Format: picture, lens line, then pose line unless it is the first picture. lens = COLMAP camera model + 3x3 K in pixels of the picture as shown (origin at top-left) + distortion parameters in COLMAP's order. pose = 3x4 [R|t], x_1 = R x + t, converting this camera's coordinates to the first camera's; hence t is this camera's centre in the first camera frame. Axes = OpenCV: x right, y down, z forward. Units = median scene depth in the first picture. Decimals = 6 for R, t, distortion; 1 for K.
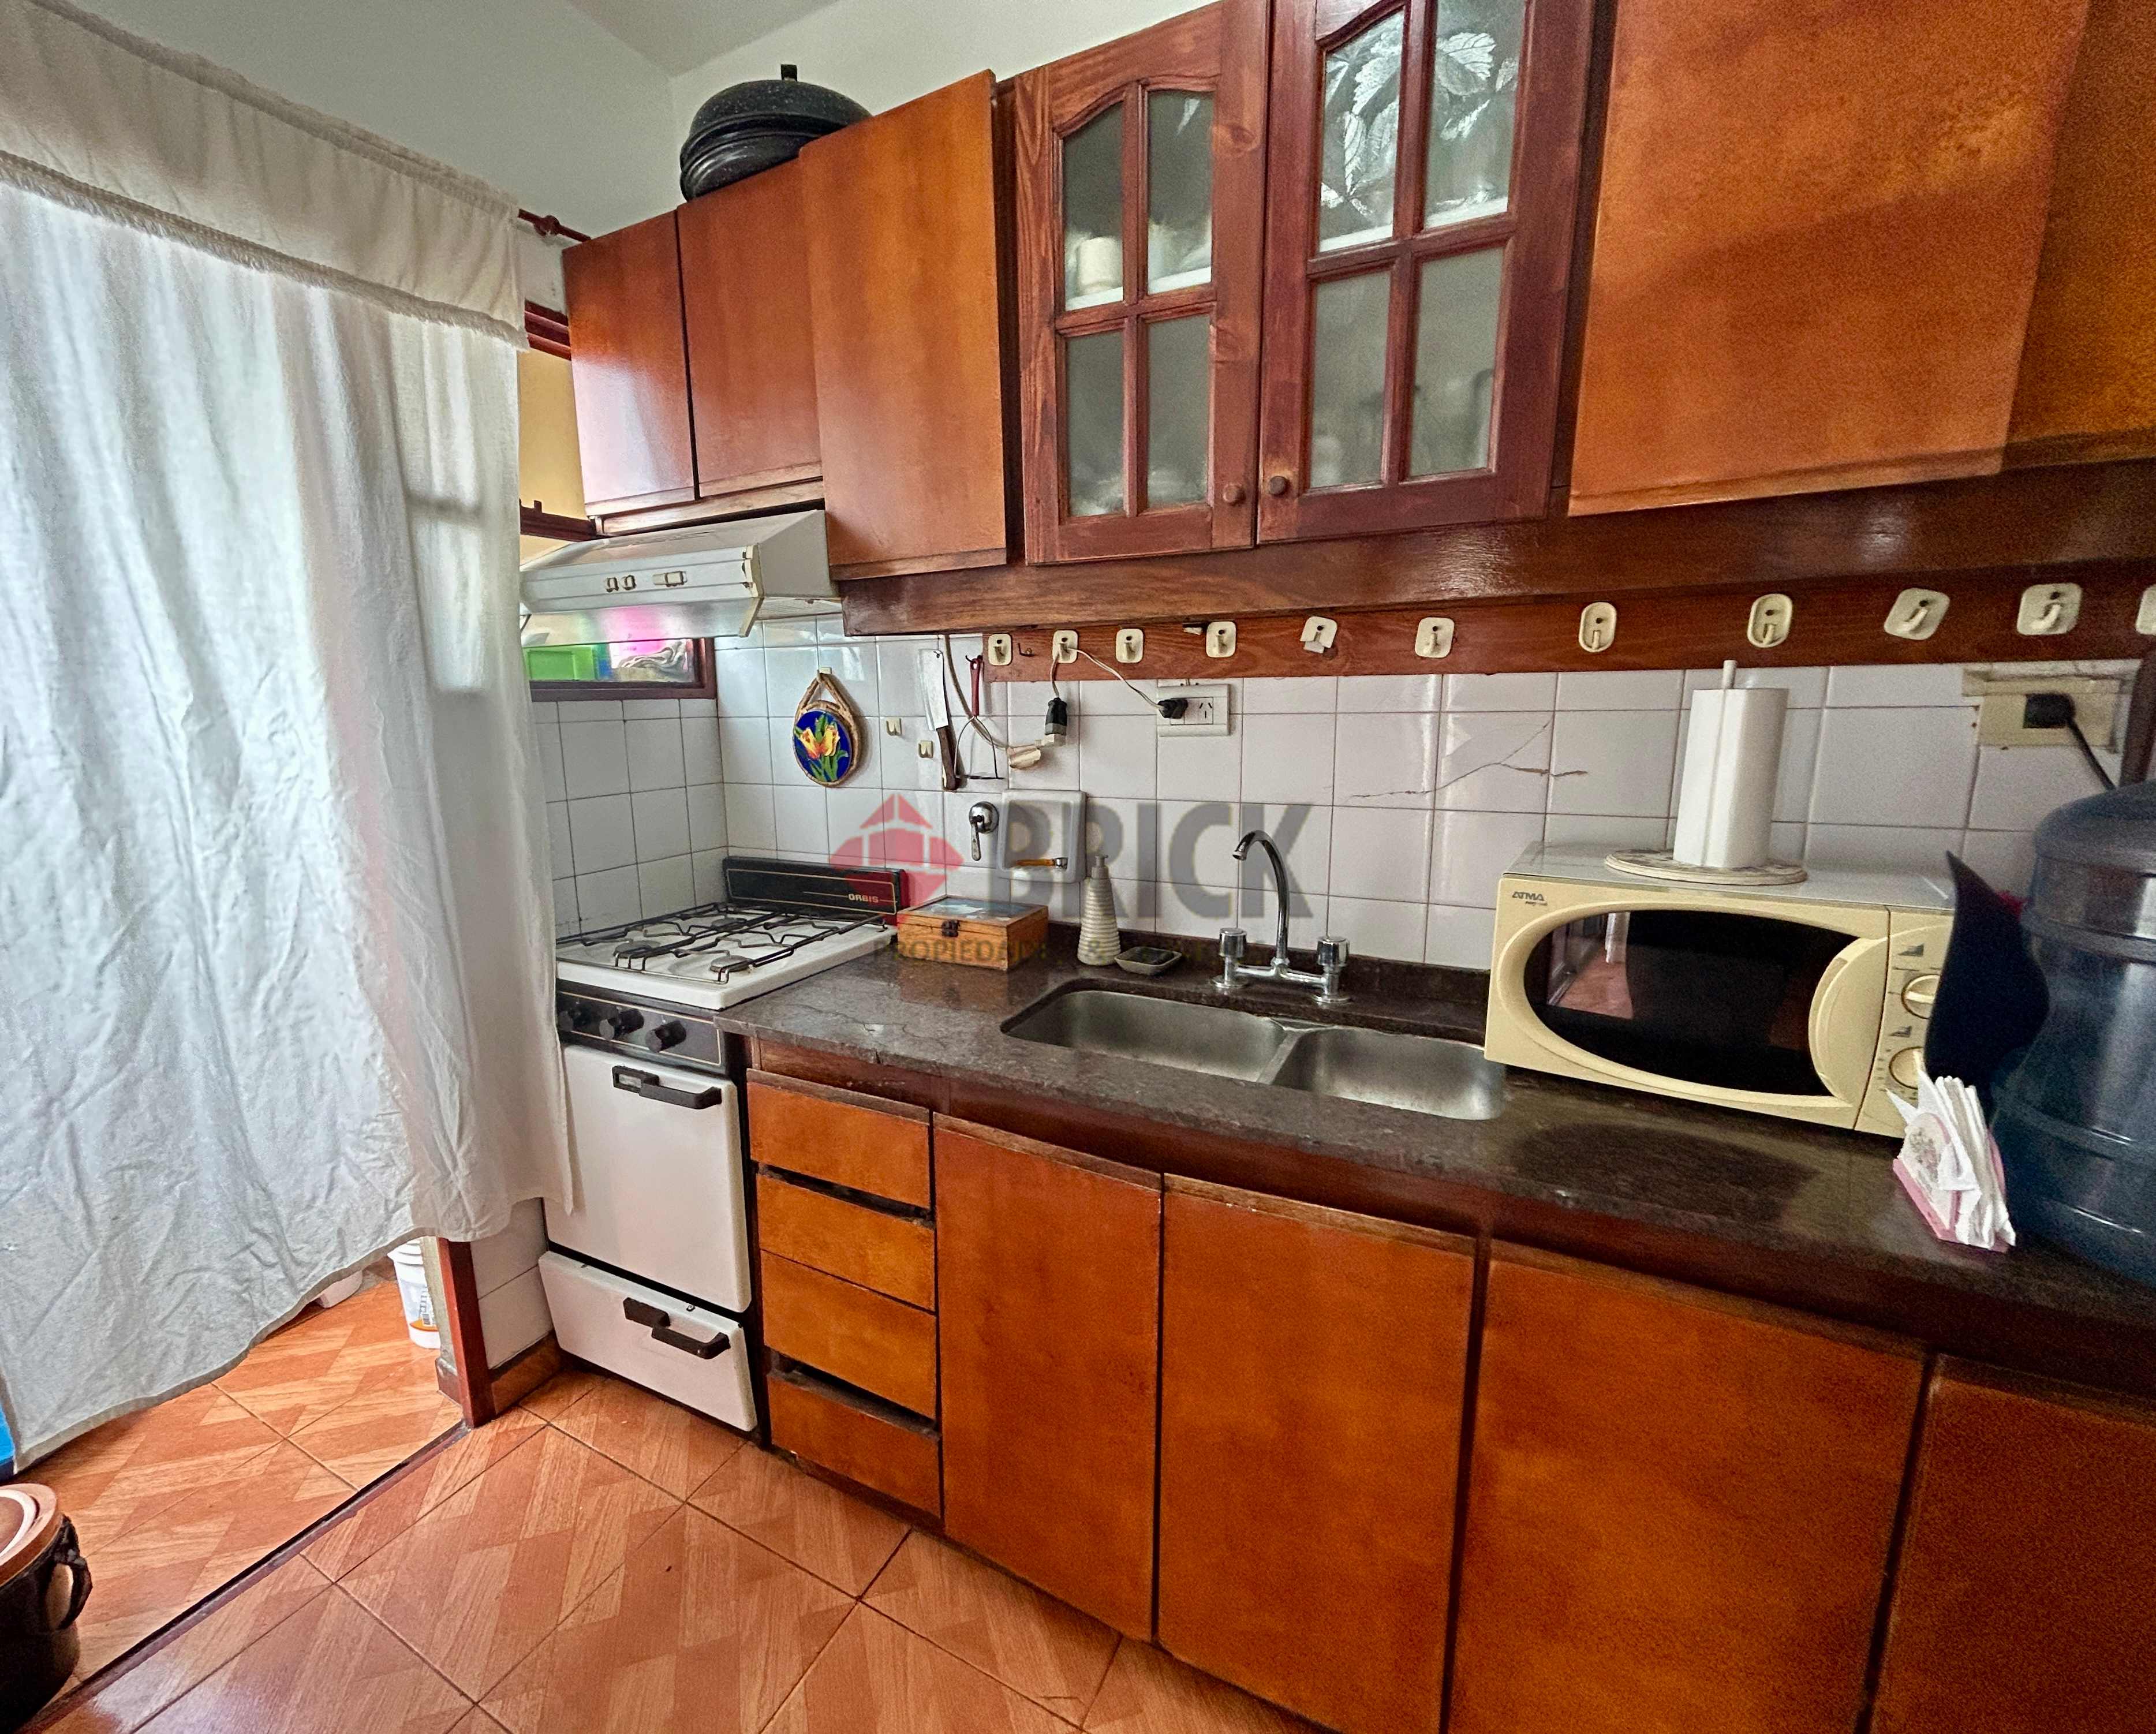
lens RADIAL K [[1040.8, 0, 1071.6], [0, 1040.8, 877.1], [0, 0, 1]] dist [-0.001713, -0.000119]
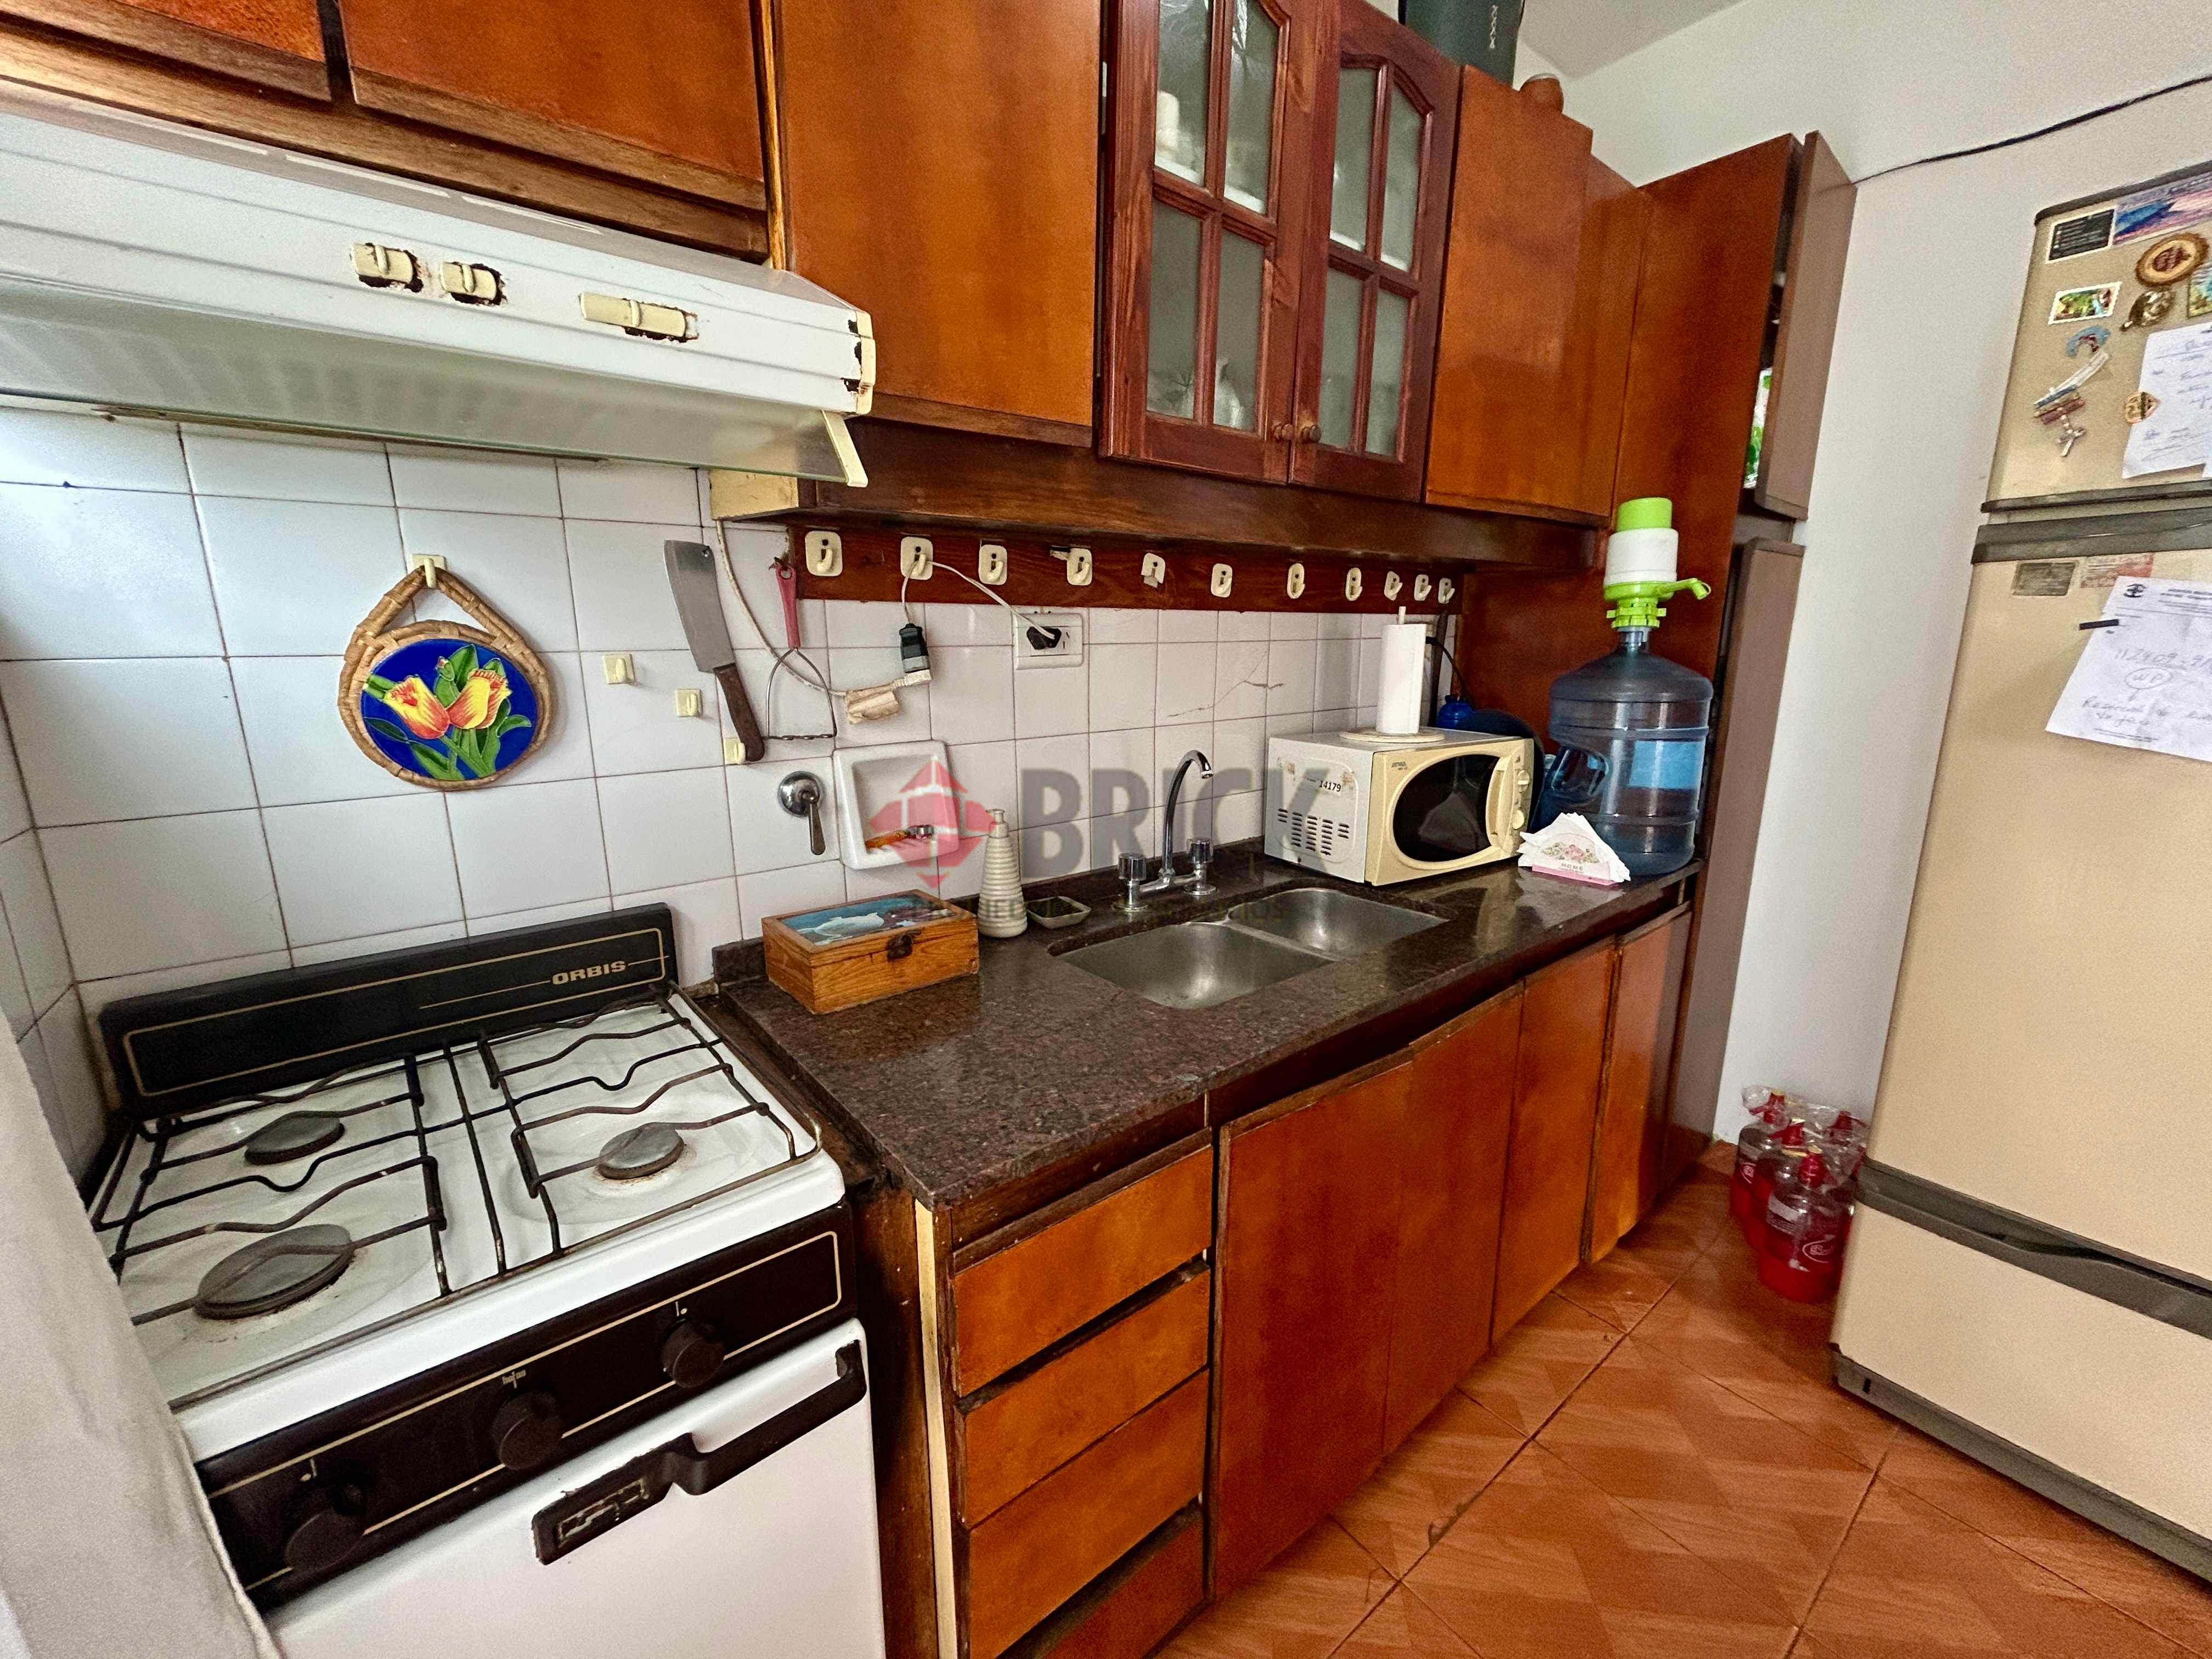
lens RADIAL K [[889.6, 0, 1103.0], [0, 889.6, 827.6], [0, 0, 1]] dist [-0.000149, -0.000153]
pose [[0.377943, -0.181381, 0.907888, -0.632347], [0.161344, 0.978520, 0.128327, -0.089869], [-0.911662, 0.097981, 0.399089, 0.650867]]
